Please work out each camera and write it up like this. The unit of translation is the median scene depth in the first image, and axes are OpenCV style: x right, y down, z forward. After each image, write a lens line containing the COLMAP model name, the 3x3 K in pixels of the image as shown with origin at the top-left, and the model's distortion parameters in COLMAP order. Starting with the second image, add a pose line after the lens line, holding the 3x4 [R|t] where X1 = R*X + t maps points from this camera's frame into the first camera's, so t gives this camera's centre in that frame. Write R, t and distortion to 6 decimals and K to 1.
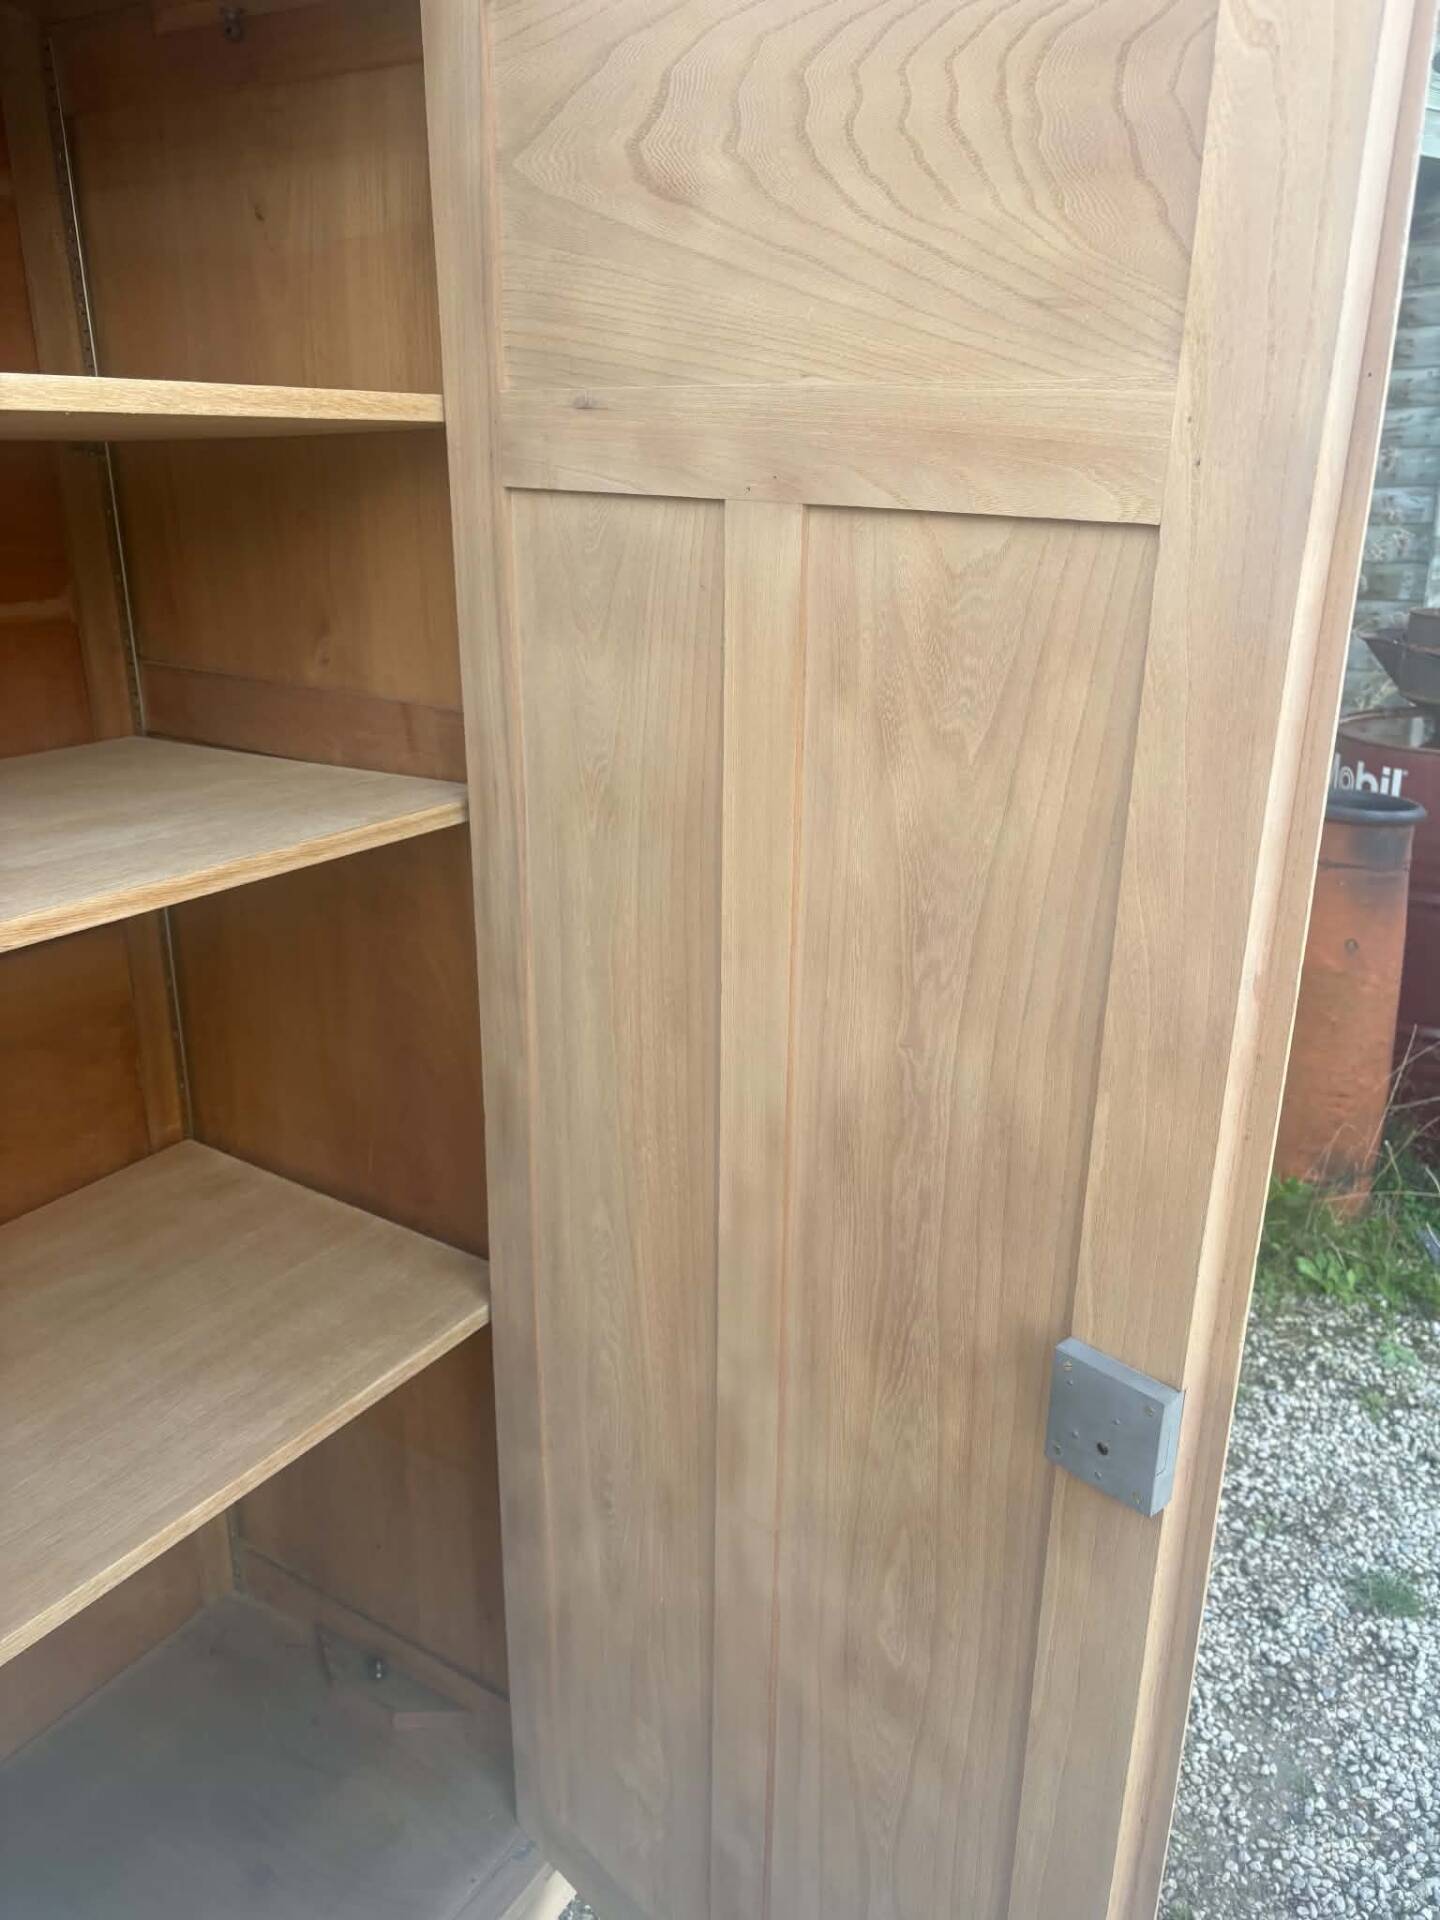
lens RADIAL K [[1429.8, 0, 715.2], [0, 1429.8, 980.0], [0, 0, 1]] dist [0.051489, 0.000797]
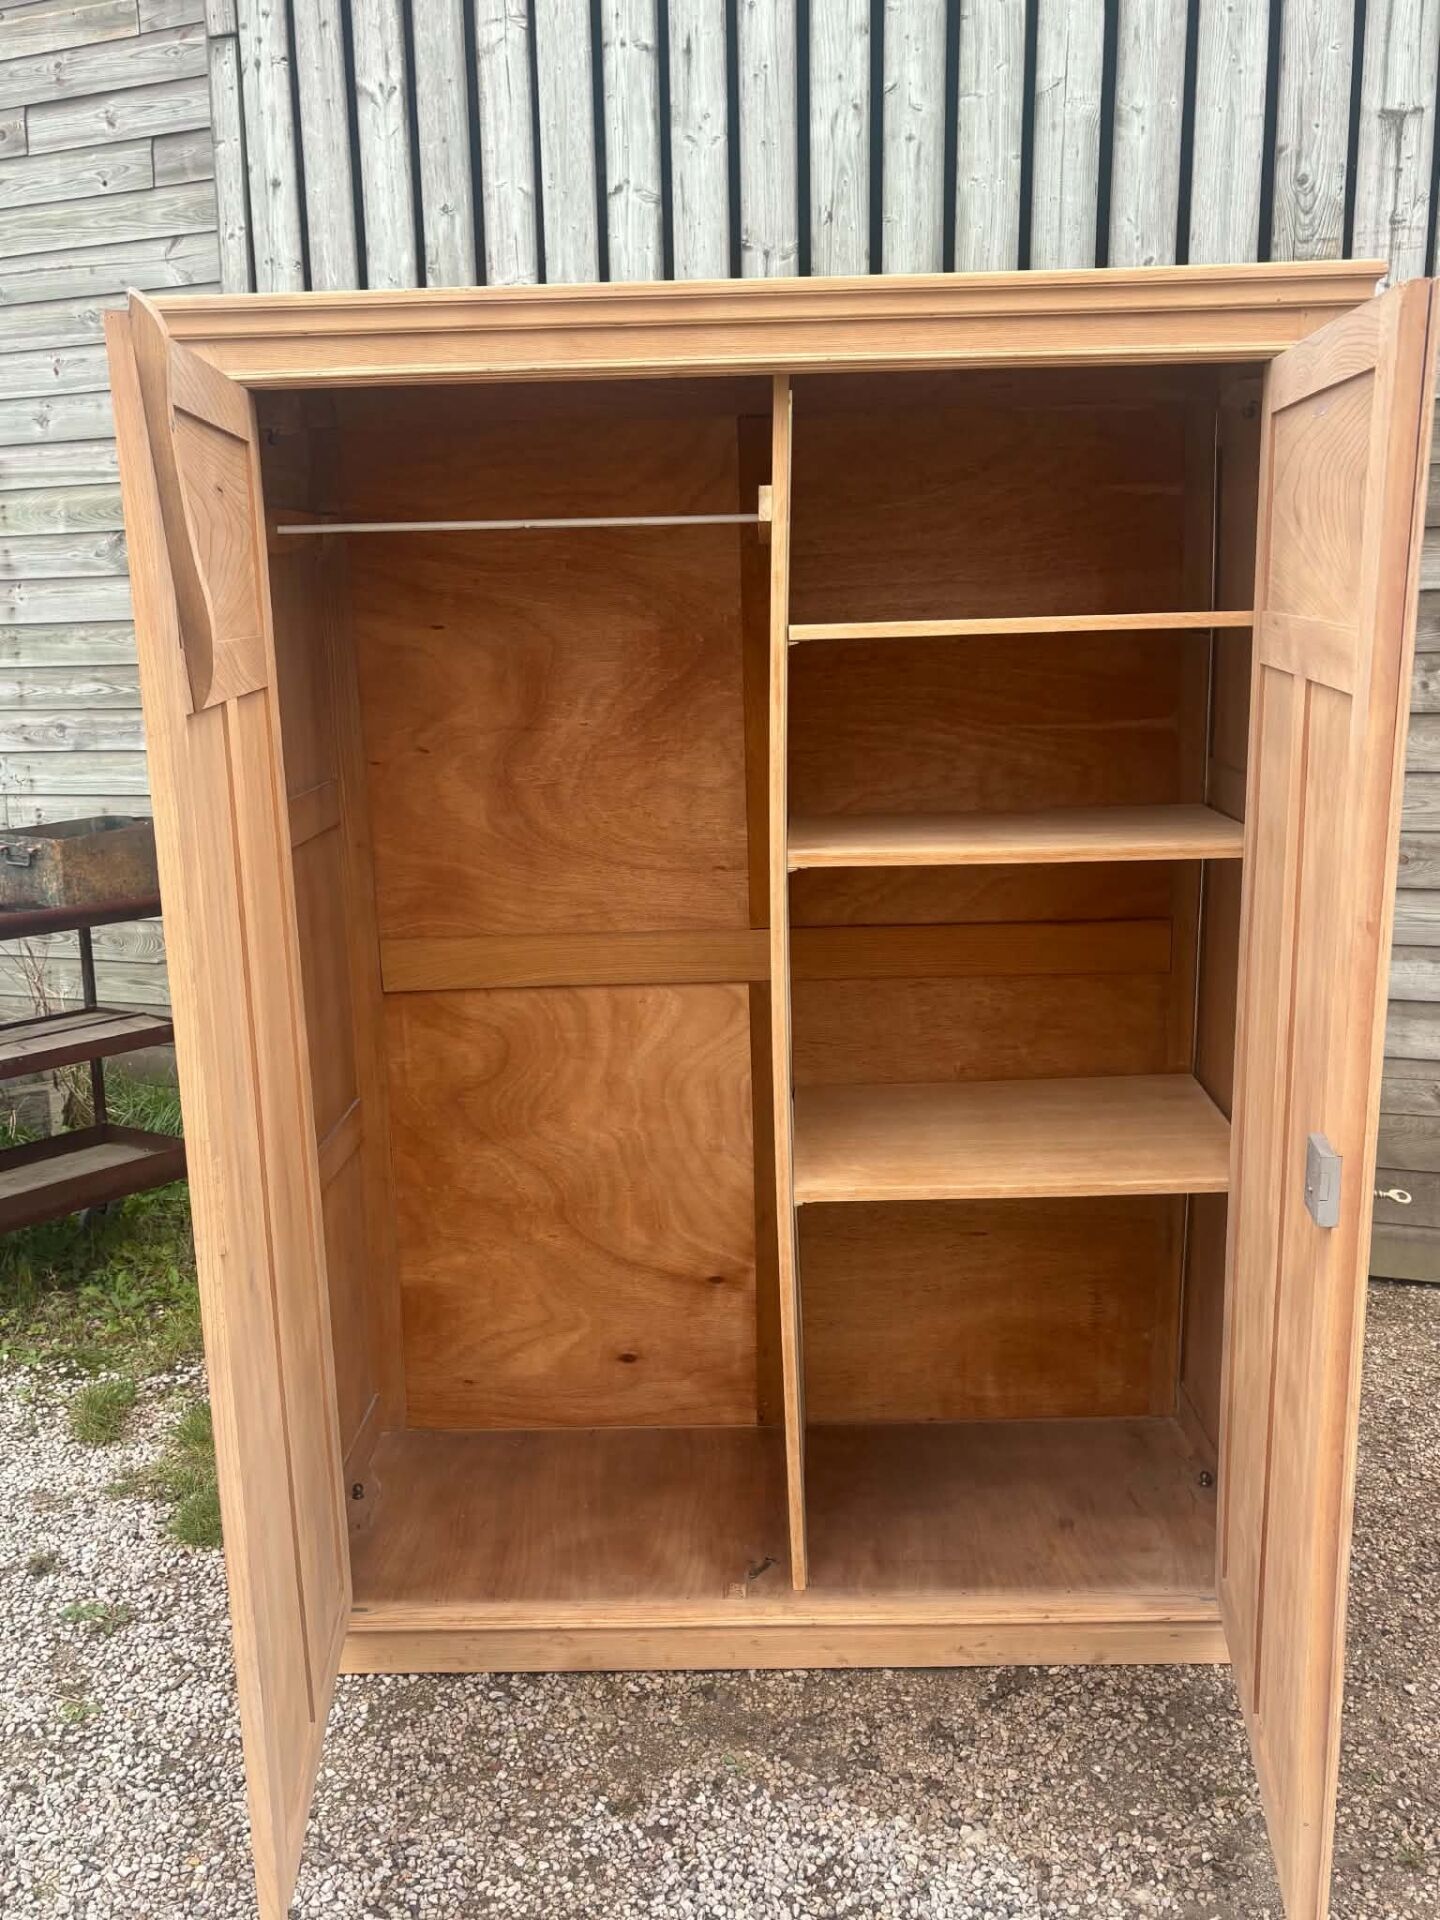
lens RADIAL K [[1701.5, 0, 717.4], [0, 1701.5, 974.9], [0, 0, 1]] dist [0.052469, -0.047767]
pose [[0.527197, 0.171963, -0.832161, 1.063749], [-0.266690, 0.963312, 0.030110, 0.114512], [0.806809, 0.206055, 0.553716, -0.505503]]
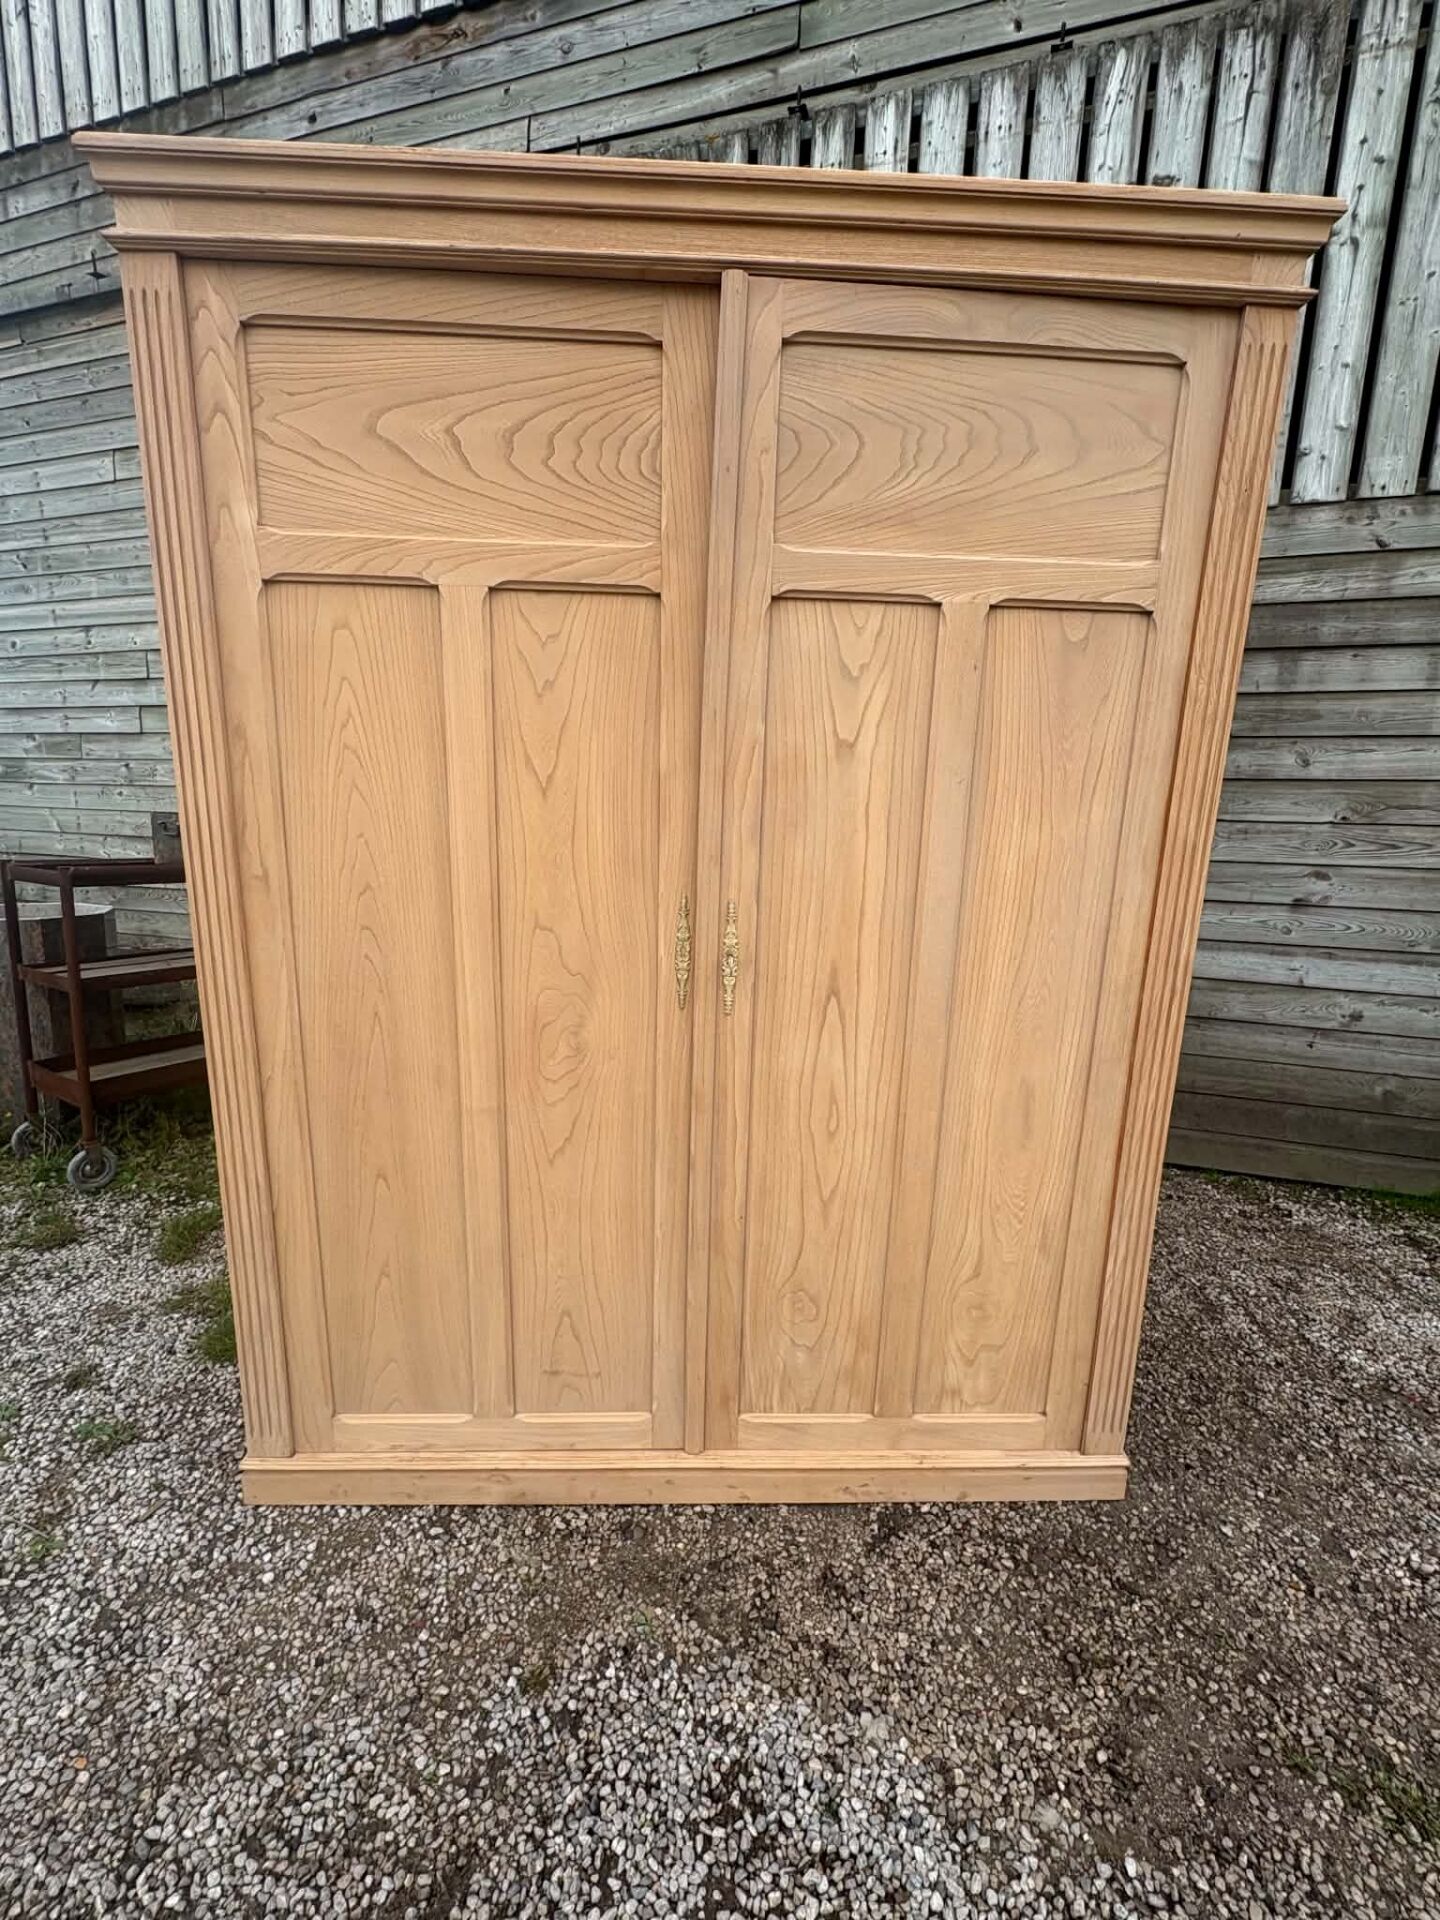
lens RADIAL K [[840.6, 0, 720.9], [0, 840.6, 961.9], [0, 0, 1]] dist [0.000474, -0.001135]
pose [[0.570328, 0.184799, -0.800359, 0.379364], [-0.307248, 0.951629, 0.000785, 0.226475], [0.761790, 0.245461, 0.599520, -0.004112]]
